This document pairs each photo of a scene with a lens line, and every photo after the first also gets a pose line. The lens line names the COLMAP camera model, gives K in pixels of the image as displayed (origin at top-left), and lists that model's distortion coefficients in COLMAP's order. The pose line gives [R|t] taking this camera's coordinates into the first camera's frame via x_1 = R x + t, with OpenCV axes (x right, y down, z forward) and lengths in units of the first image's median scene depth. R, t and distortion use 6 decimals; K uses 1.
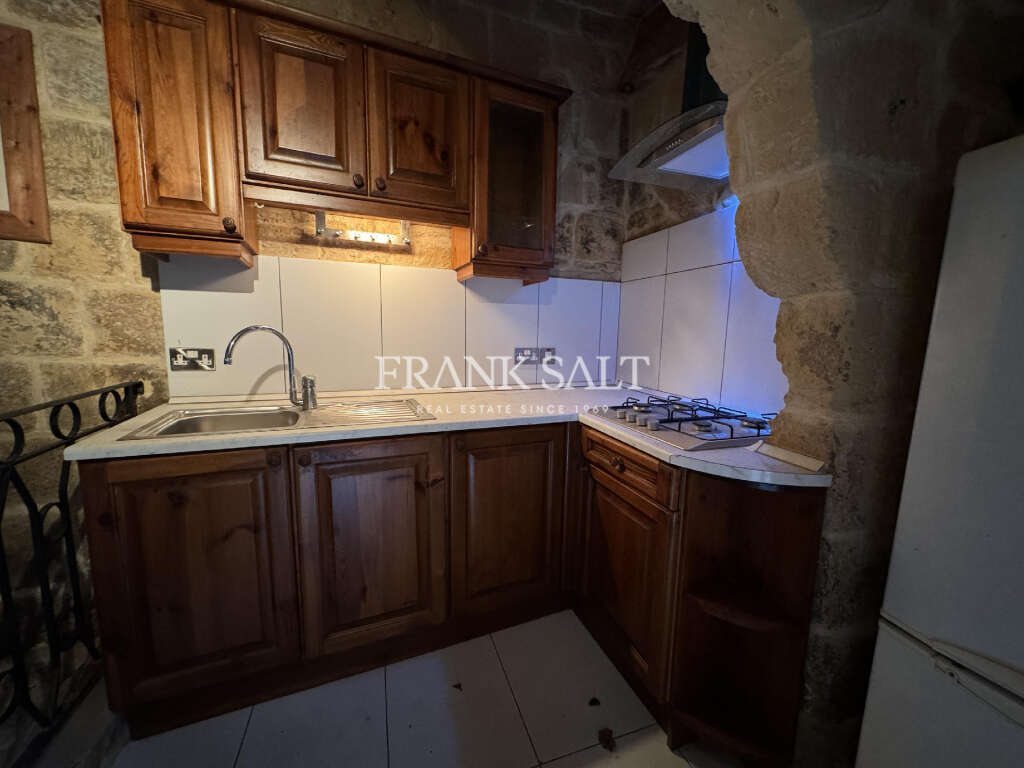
lens RADIAL K [[407.7, 0, 513.3], [0, 407.7, 381.5], [0, 0, 1]] dist [-0.002943, 0.000169]
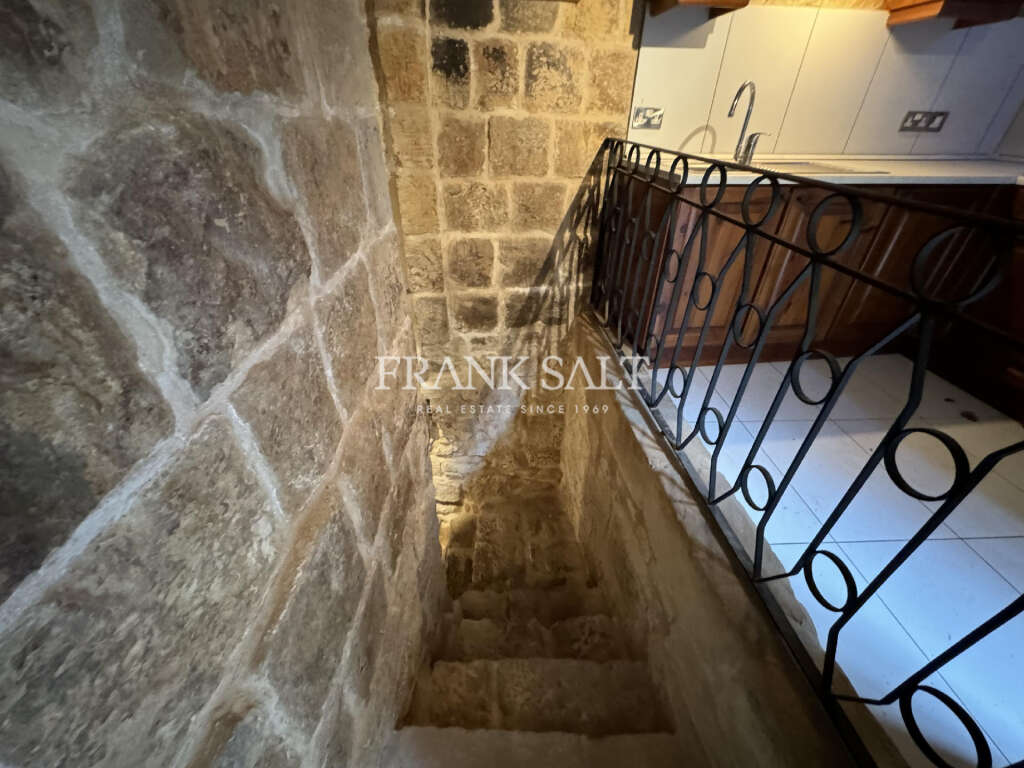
lens RADIAL K [[407.7, 0, 509.3], [0, 407.7, 386.0], [0, 0, 1]] dist [-0.002943, 0.000169]
pose [[0.955544, 0.154162, -0.251337, -0.798115], [-0.027587, 0.895430, 0.444347, 0.143003], [0.293556, -0.417660, 0.859875, -0.547720]]
